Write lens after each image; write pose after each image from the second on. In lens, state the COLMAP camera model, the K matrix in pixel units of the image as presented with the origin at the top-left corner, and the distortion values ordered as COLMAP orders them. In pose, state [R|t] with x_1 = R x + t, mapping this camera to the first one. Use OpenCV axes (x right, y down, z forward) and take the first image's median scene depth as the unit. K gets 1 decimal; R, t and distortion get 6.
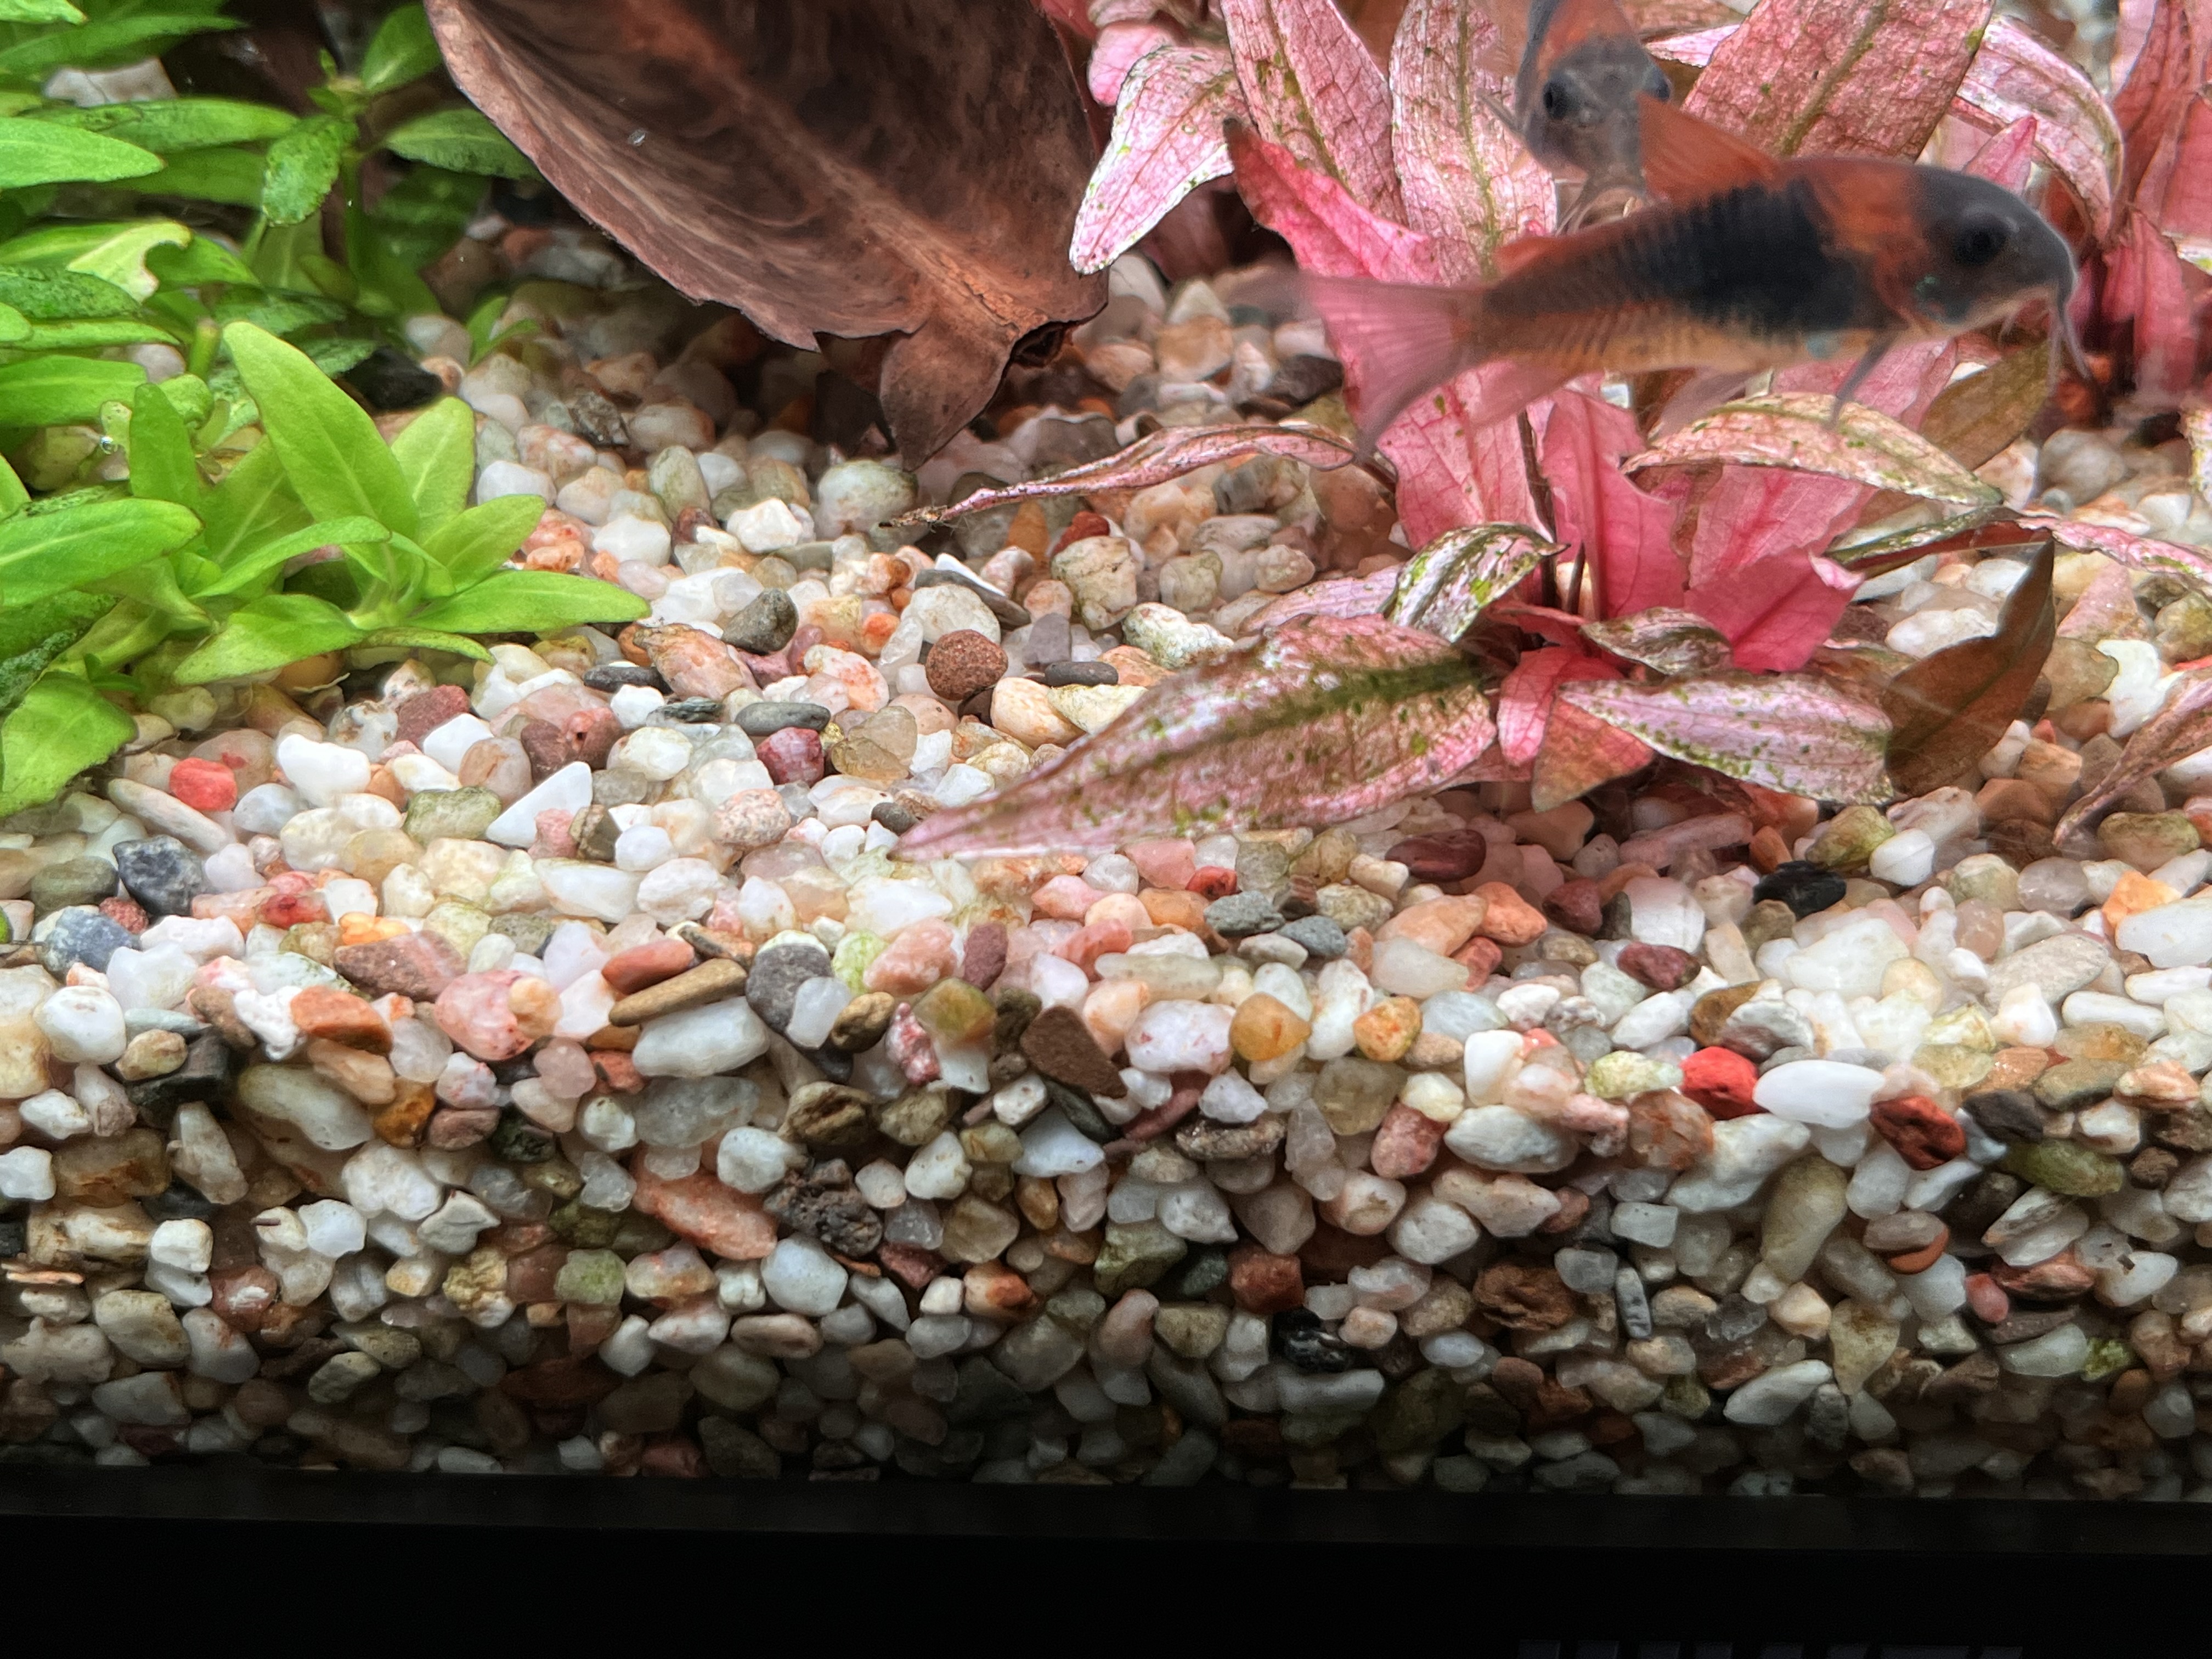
lens RADIAL K [[2409.1, 0, 1106.0], [0, 2409.1, 829.5], [0, 0, 1]] dist [0.079617, -0.595940]
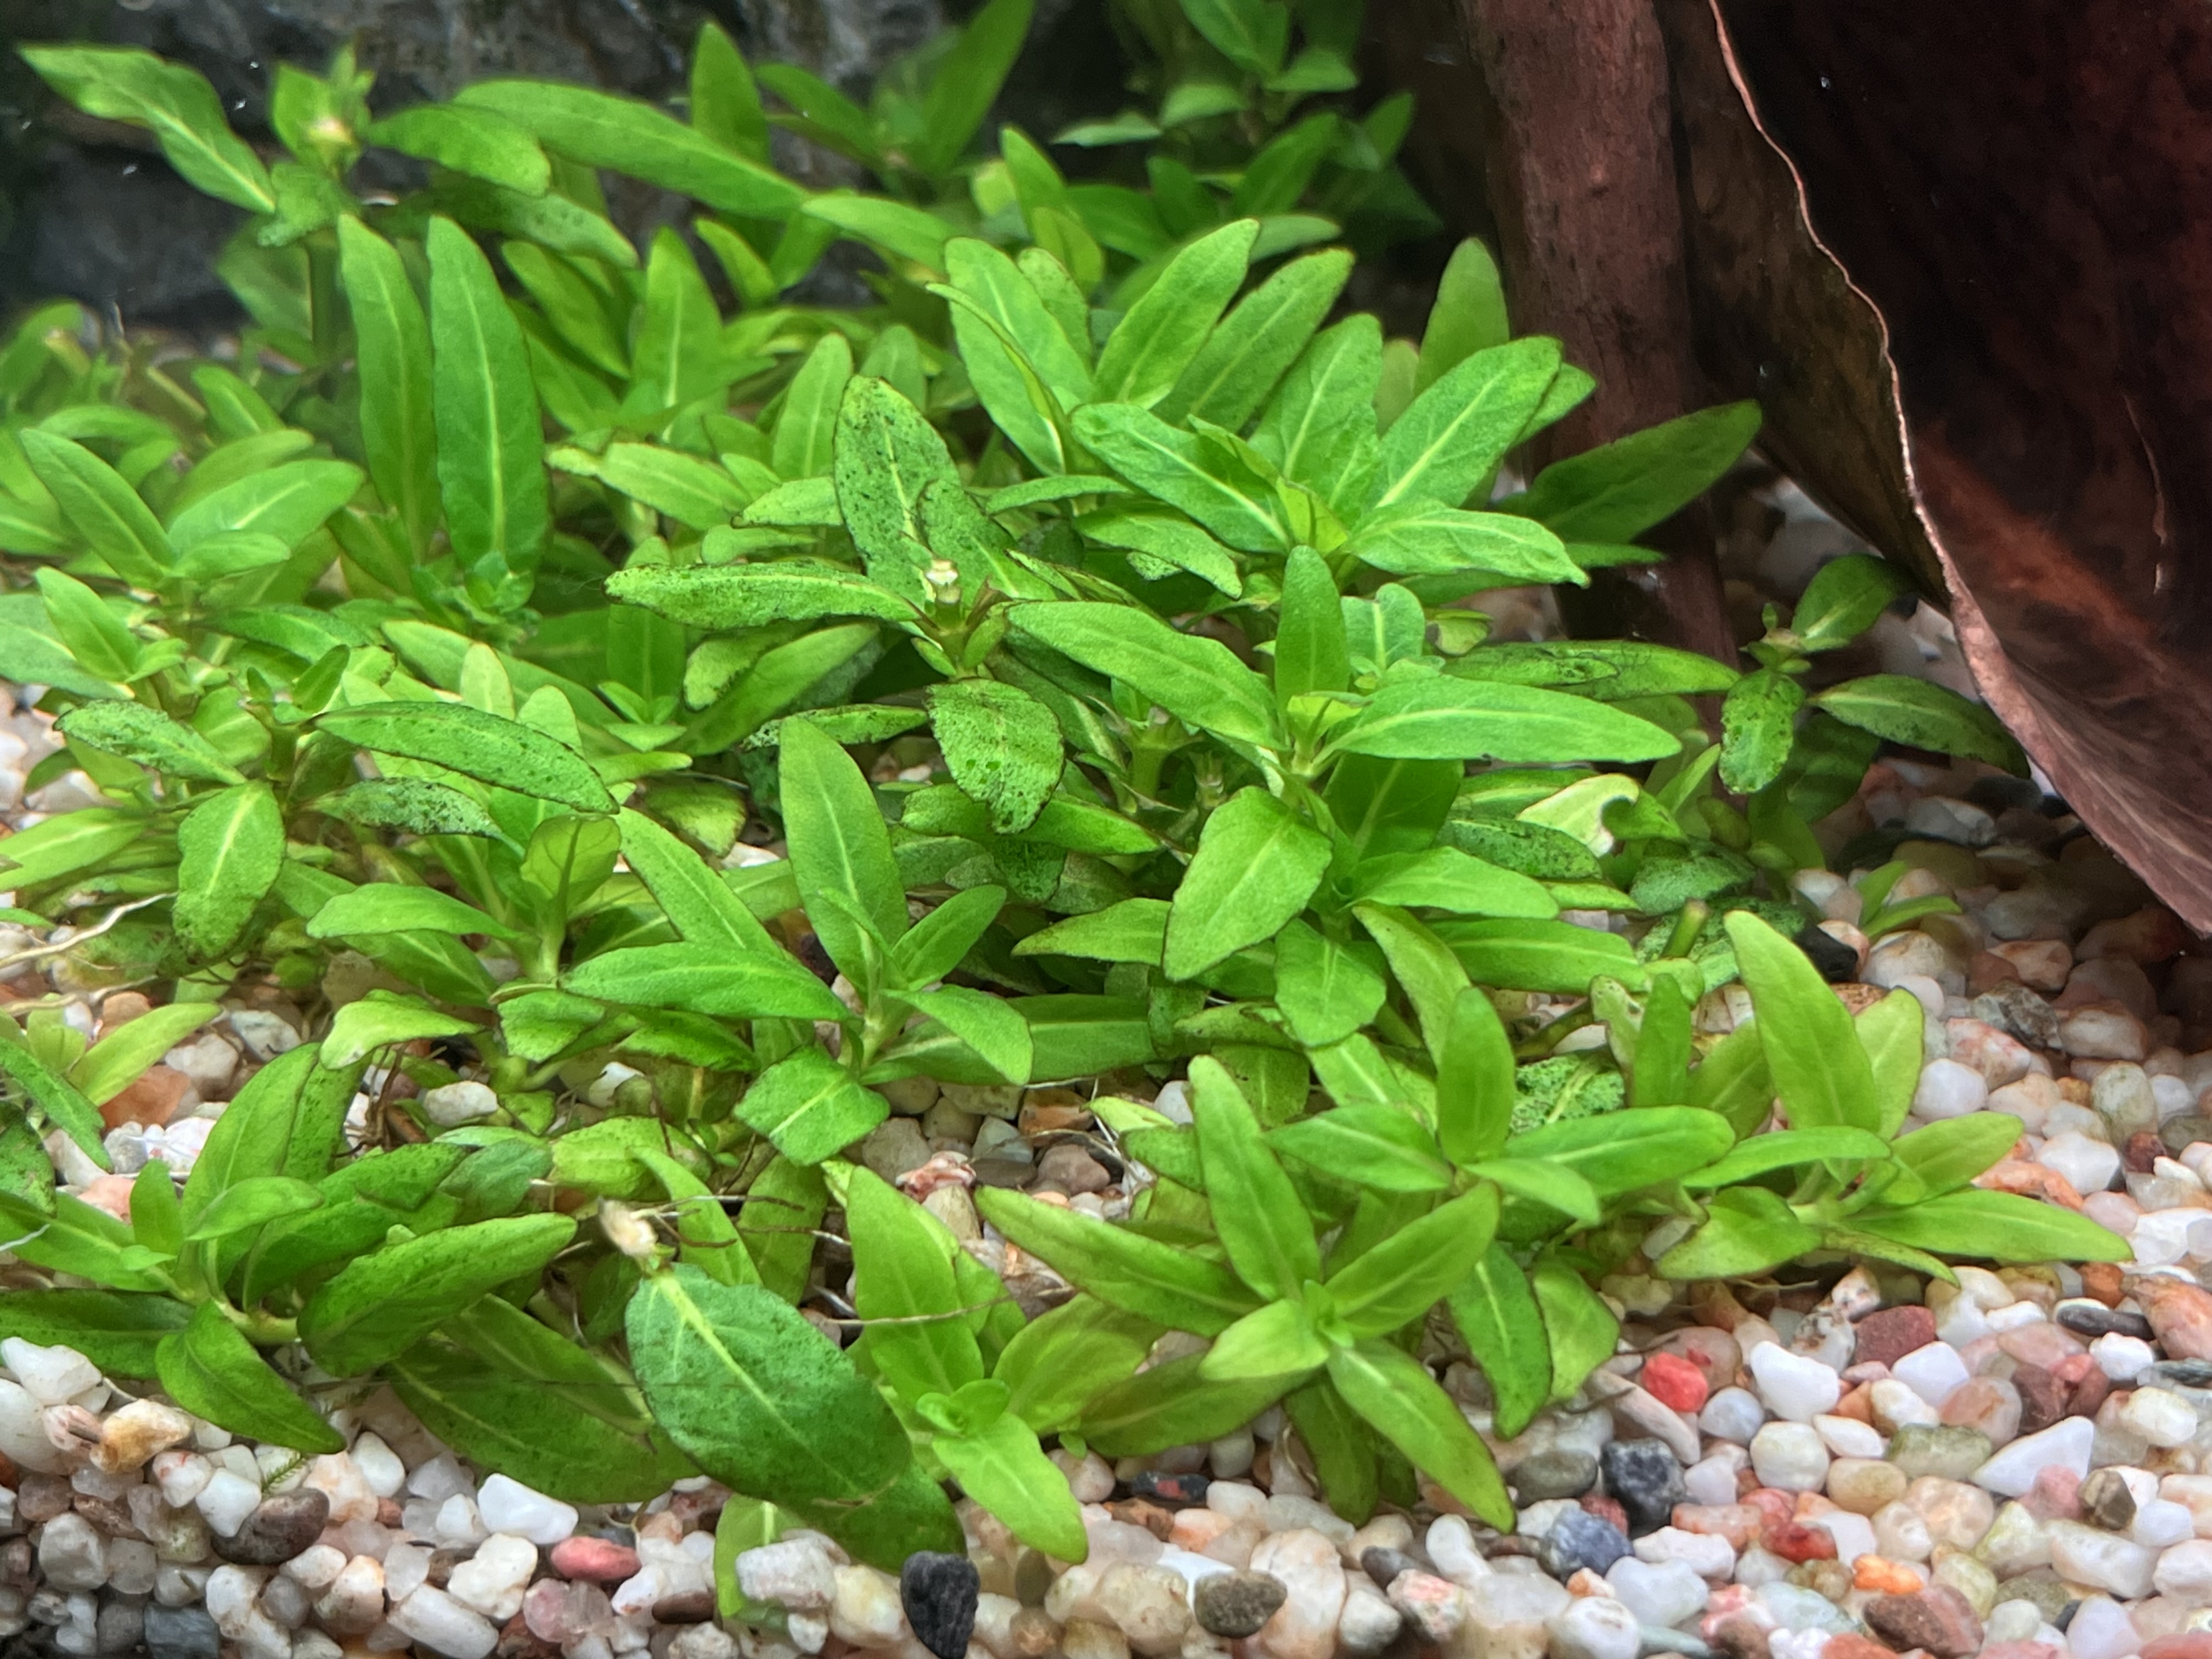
lens RADIAL K [[3019.0, 0, 1106.0], [0, 3019.0, 829.5], [0, 0, 1]] dist [-0.034593, -0.092017]
pose [[0.971558, 0.103137, -0.213159, -0.363854], [-0.124750, 0.988050, -0.090529, -0.102668], [0.201275, 0.114545, 0.972814, -0.274342]]
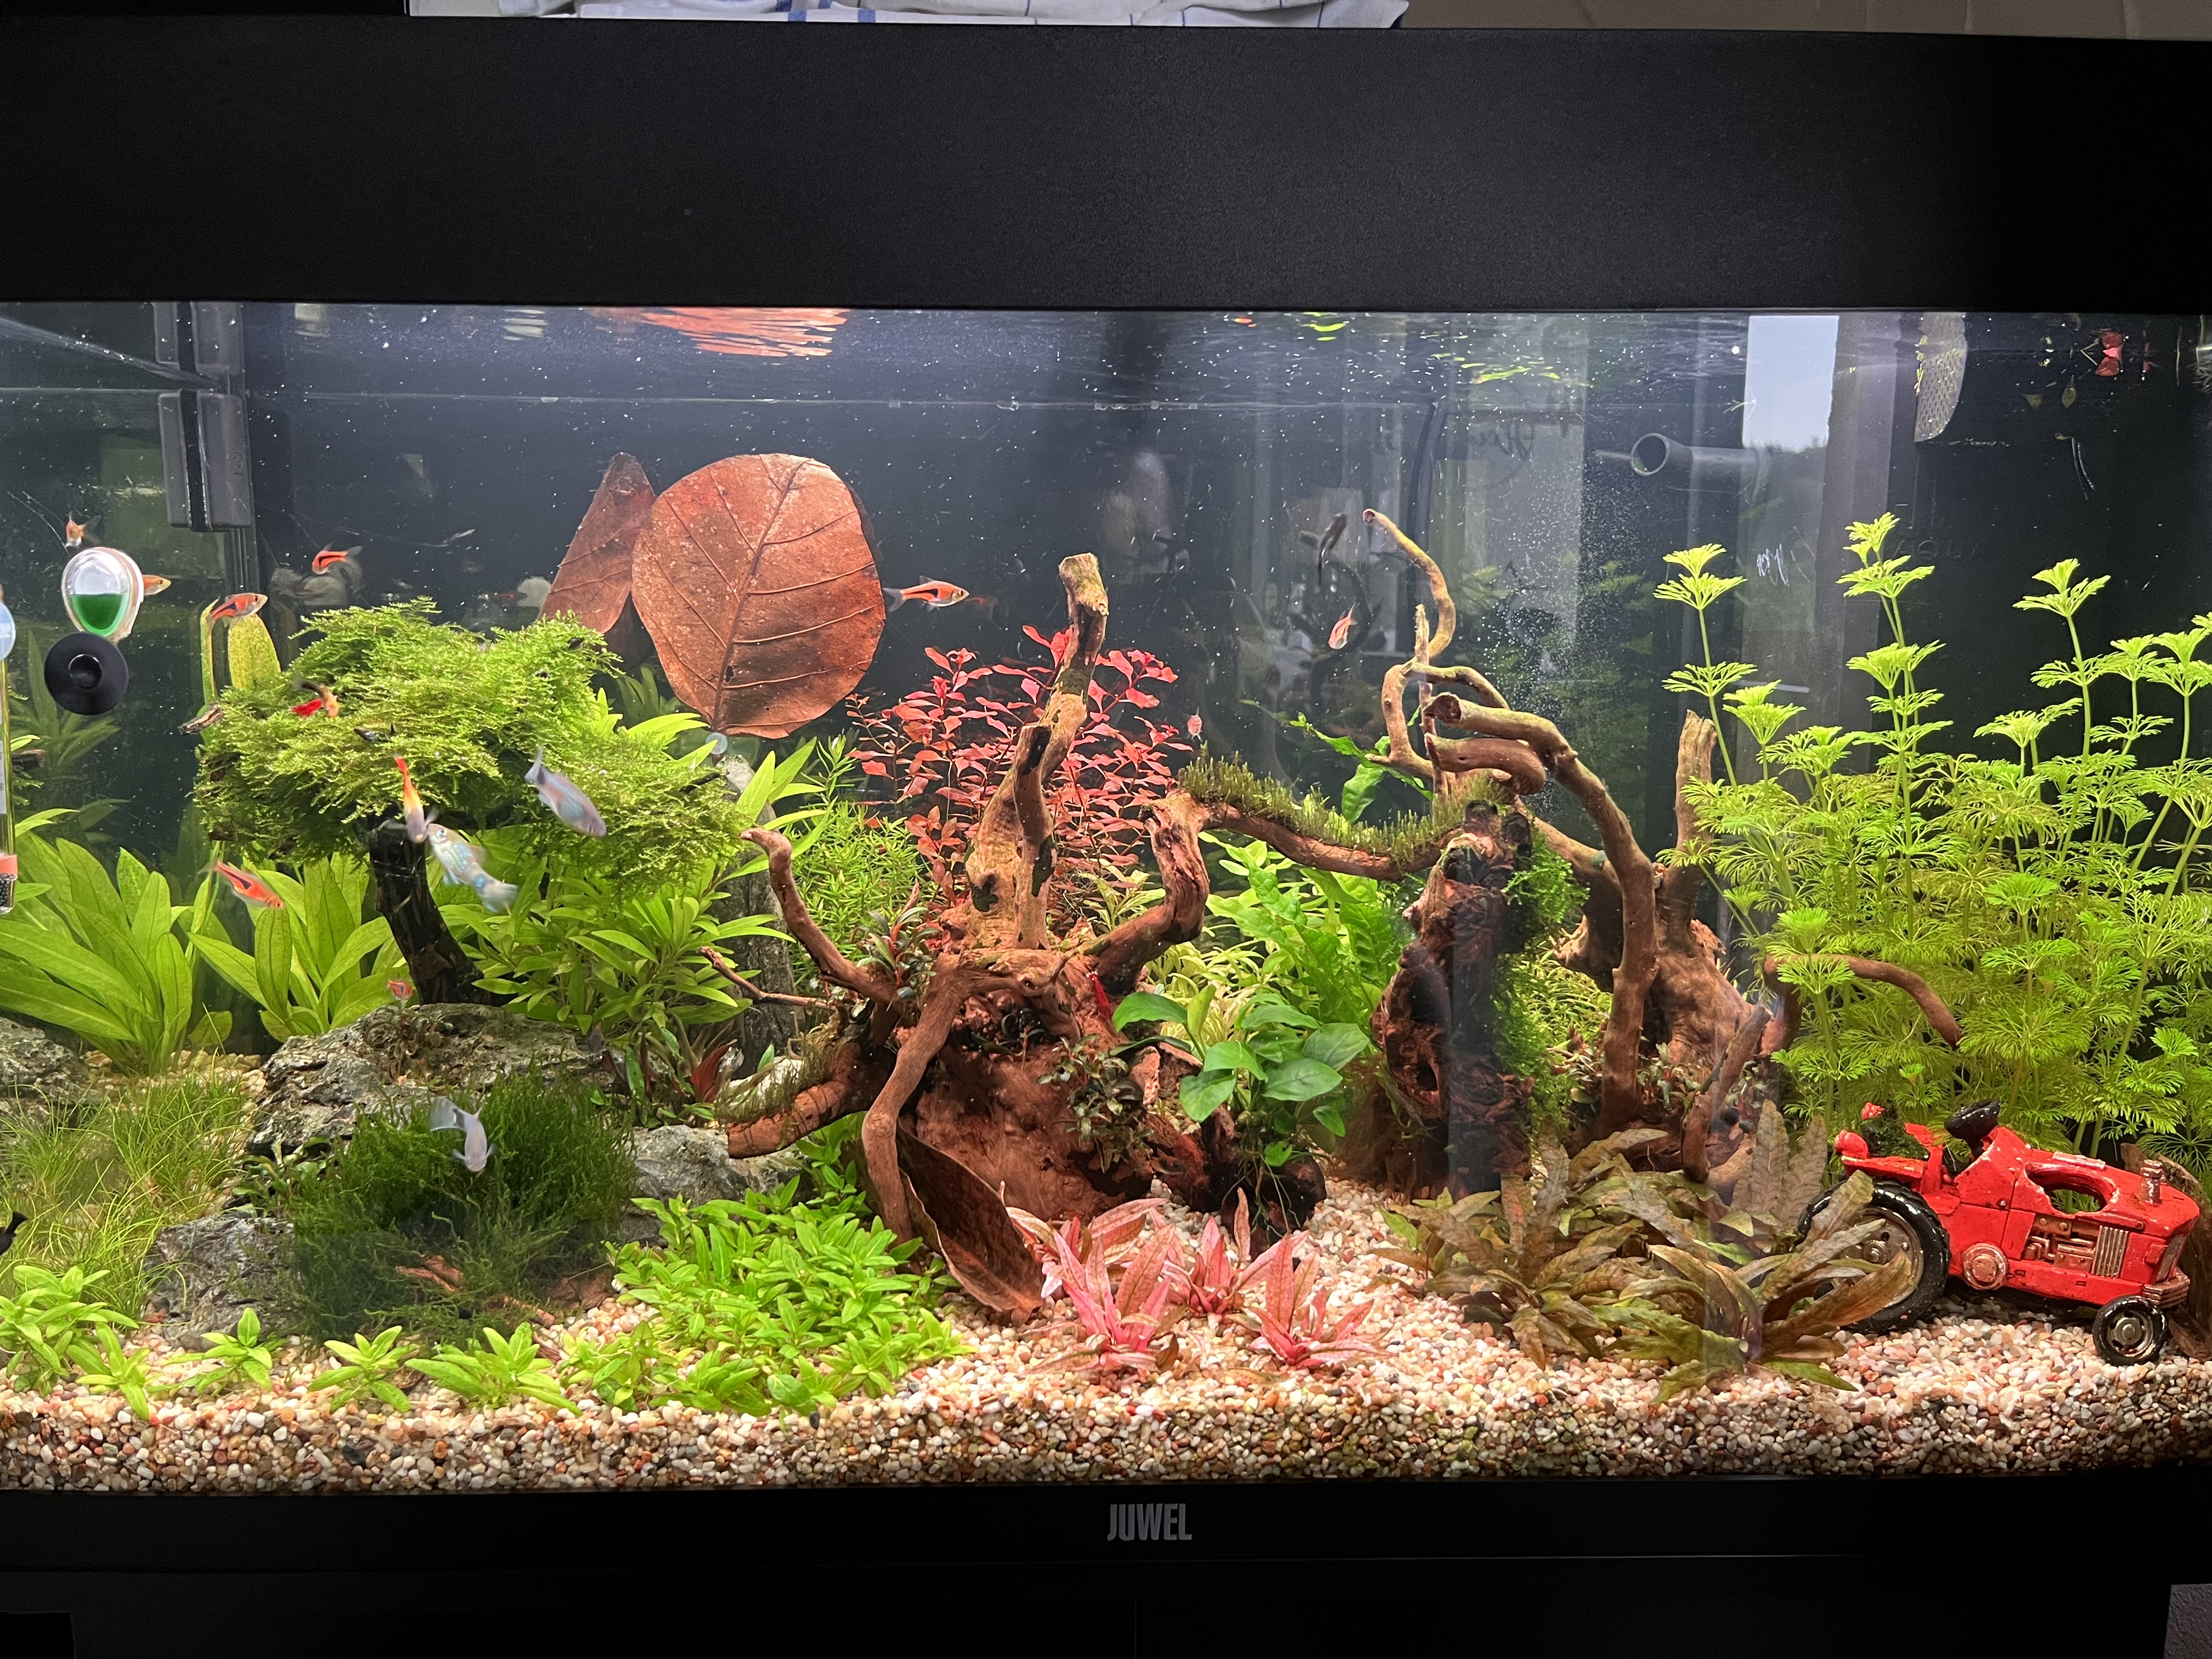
lens RADIAL K [[1369.6, 0, 1066.7], [0, 1369.6, 830.1], [0, 0, 1]] dist [-0.002312, -0.000175]
pose [[0.999557, -0.014869, 0.025793, -0.020860], [0.026309, 0.846687, -0.531440, 0.765768], [-0.013937, 0.531883, 0.846703, -3.225478]]
